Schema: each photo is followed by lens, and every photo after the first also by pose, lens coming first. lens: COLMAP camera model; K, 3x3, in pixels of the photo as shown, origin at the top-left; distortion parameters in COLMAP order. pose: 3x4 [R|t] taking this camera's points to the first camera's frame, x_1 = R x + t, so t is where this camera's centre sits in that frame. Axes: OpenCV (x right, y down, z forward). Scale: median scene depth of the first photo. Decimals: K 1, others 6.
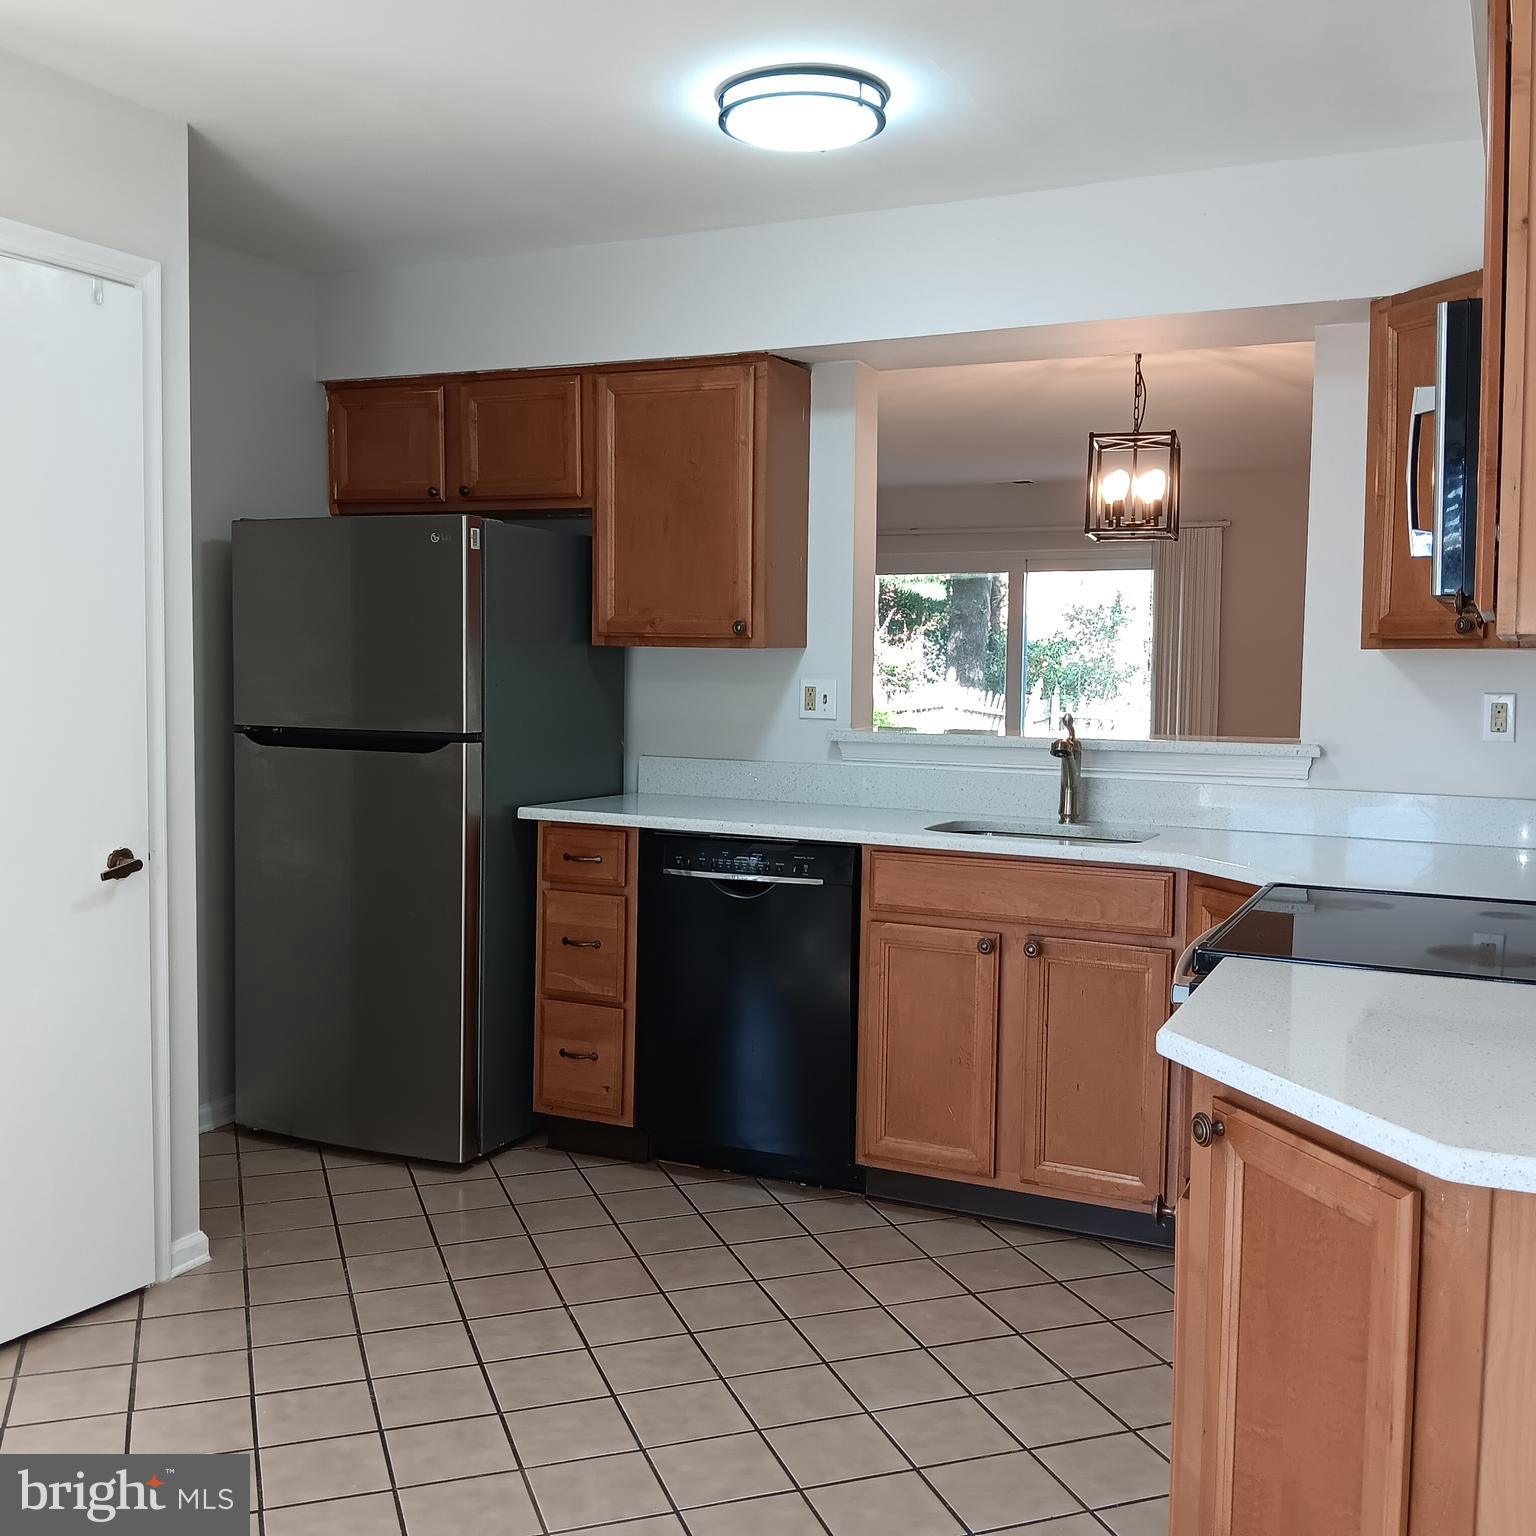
lens RADIAL K [[1589.3, 0, 766.3], [0, 1589.3, 769.9], [0, 0, 1]] dist [-0.008172, 0.000000]
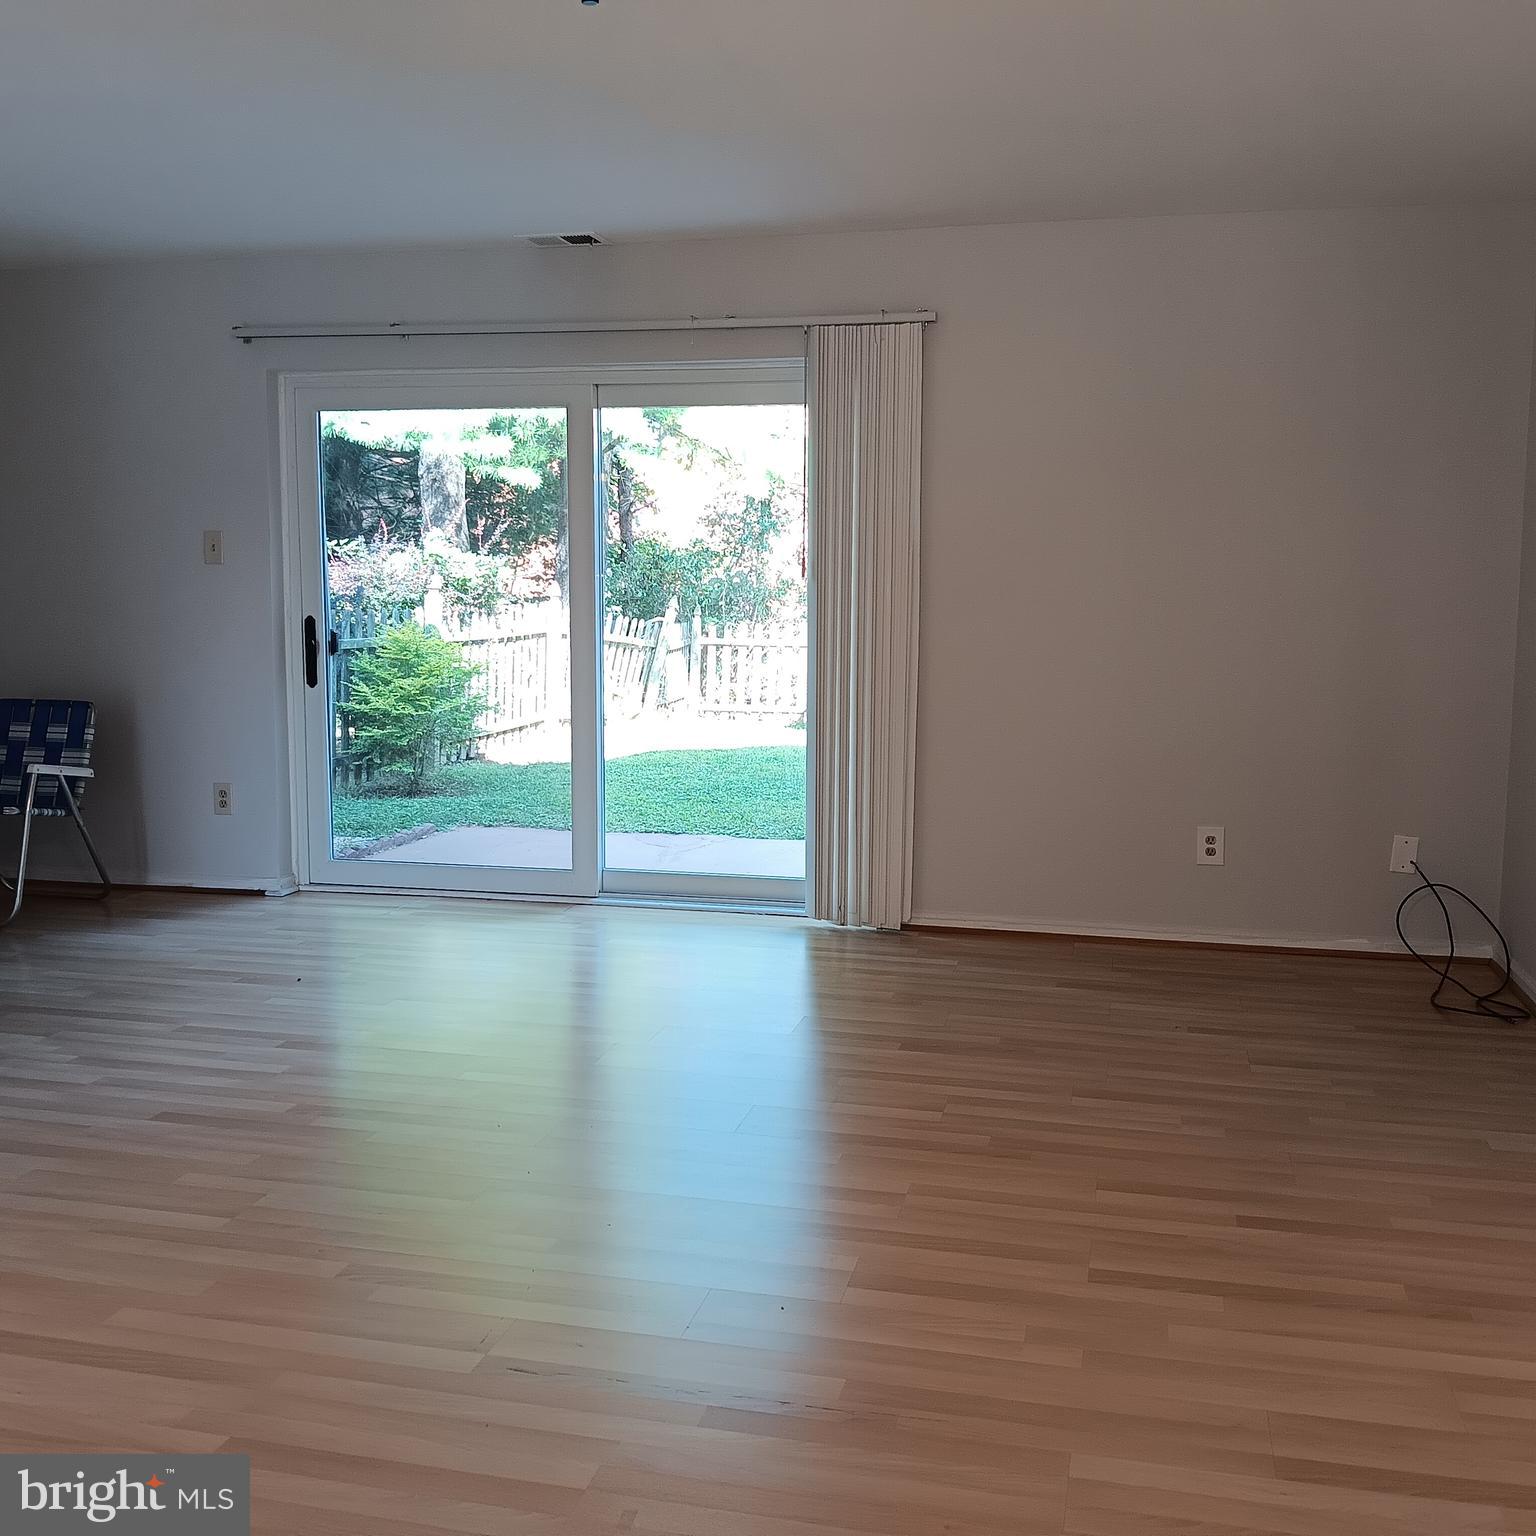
lens RADIAL K [[1589.3, 0, 770.1], [0, 1589.3, 774.1], [0, 0, 1]] dist [-0.008172, 0.000000]
pose [[0.977364, -0.027936, 0.209712, 0.043797], [0.017243, 0.998464, 0.052646, -0.008359], [-0.210861, -0.047838, 0.976345, 0.179205]]
